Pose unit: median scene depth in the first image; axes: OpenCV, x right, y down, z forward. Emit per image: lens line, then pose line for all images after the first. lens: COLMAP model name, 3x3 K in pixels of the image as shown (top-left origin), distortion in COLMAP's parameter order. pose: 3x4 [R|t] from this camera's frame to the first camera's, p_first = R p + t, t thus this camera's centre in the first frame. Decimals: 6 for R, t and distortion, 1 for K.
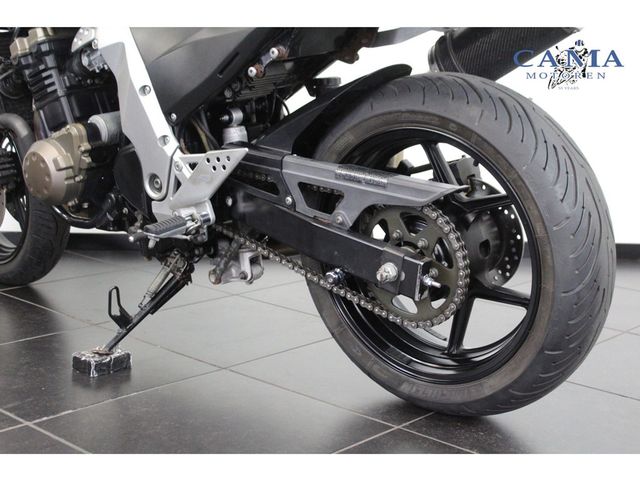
lens RADIAL K [[982.0, 0, 318.5], [0, 982.0, 238.0], [0, 0, 1]] dist [-0.007719, 0.000000]
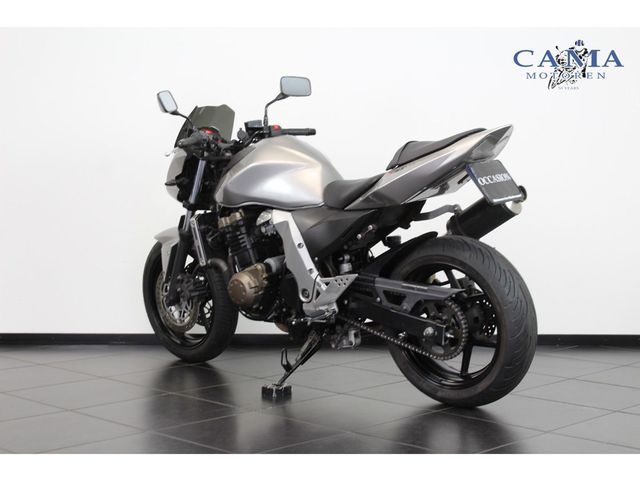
lens RADIAL K [[1088.9, 0, 321.6], [0, 1088.9, 239.1], [0, 0, 1]] dist [-0.135321, 0.000000]
pose [[0.999533, -0.020372, -0.022770, -0.088750], [0.017291, 0.991604, -0.128149, 0.115890], [0.025190, 0.127695, 0.991494, -1.161978]]
